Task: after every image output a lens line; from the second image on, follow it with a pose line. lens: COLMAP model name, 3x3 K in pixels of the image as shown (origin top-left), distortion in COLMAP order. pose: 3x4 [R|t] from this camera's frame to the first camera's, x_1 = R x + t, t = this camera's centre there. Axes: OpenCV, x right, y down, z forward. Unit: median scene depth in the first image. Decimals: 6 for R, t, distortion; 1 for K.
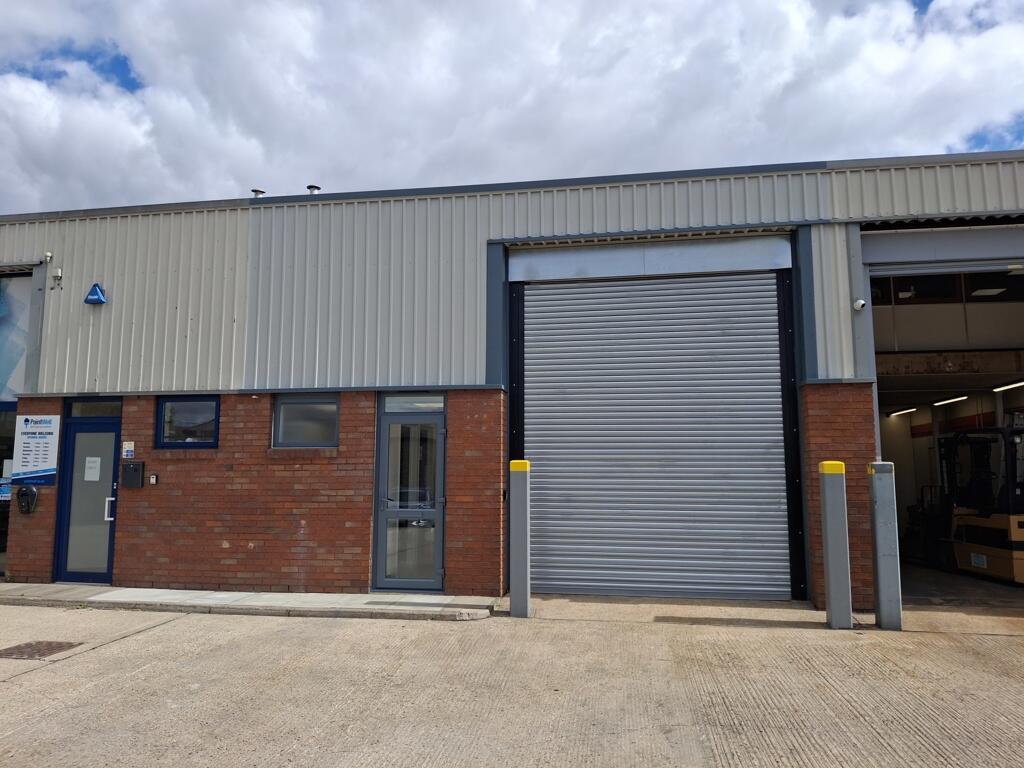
lens RADIAL K [[765.6, 0, 512.0], [0, 765.6, 384.0], [0, 0, 1]] dist [0.040770, -0.056752]
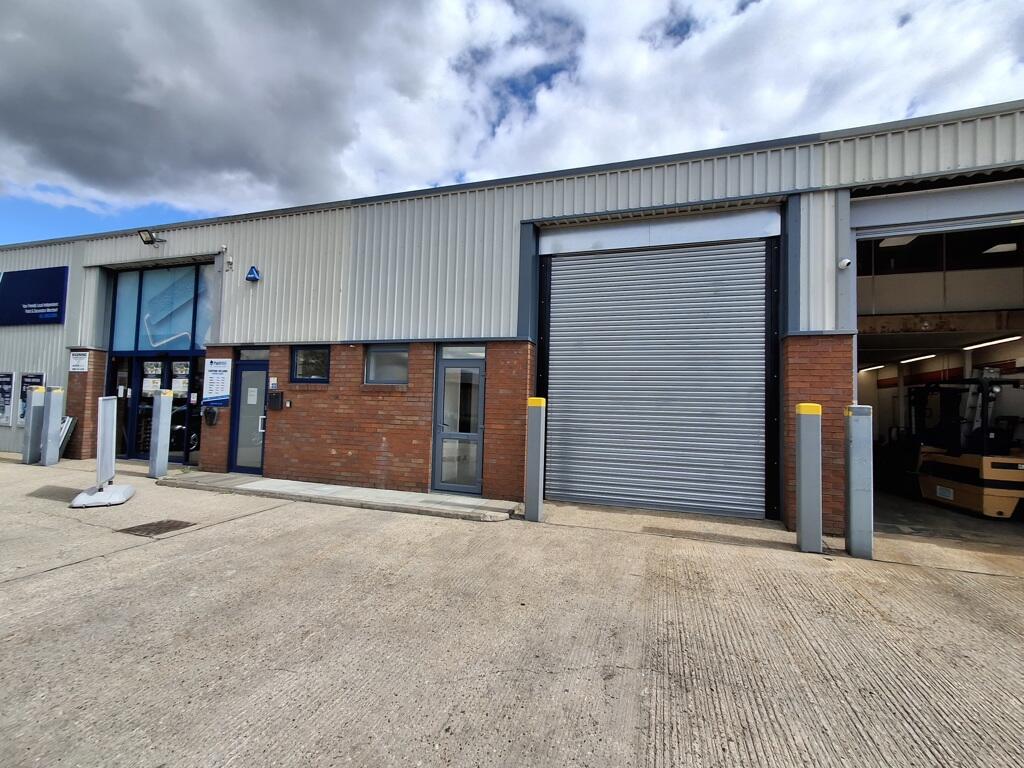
lens RADIAL K [[477.5, 0, 511.8], [0, 477.5, 386.4], [0, 0, 1]] dist [0.022673, -0.000538]
pose [[0.986993, 0.019938, -0.159525, 0.091005], [-0.008349, 0.997298, 0.072991, 0.025695], [0.160549, -0.070710, 0.984492, 0.221097]]
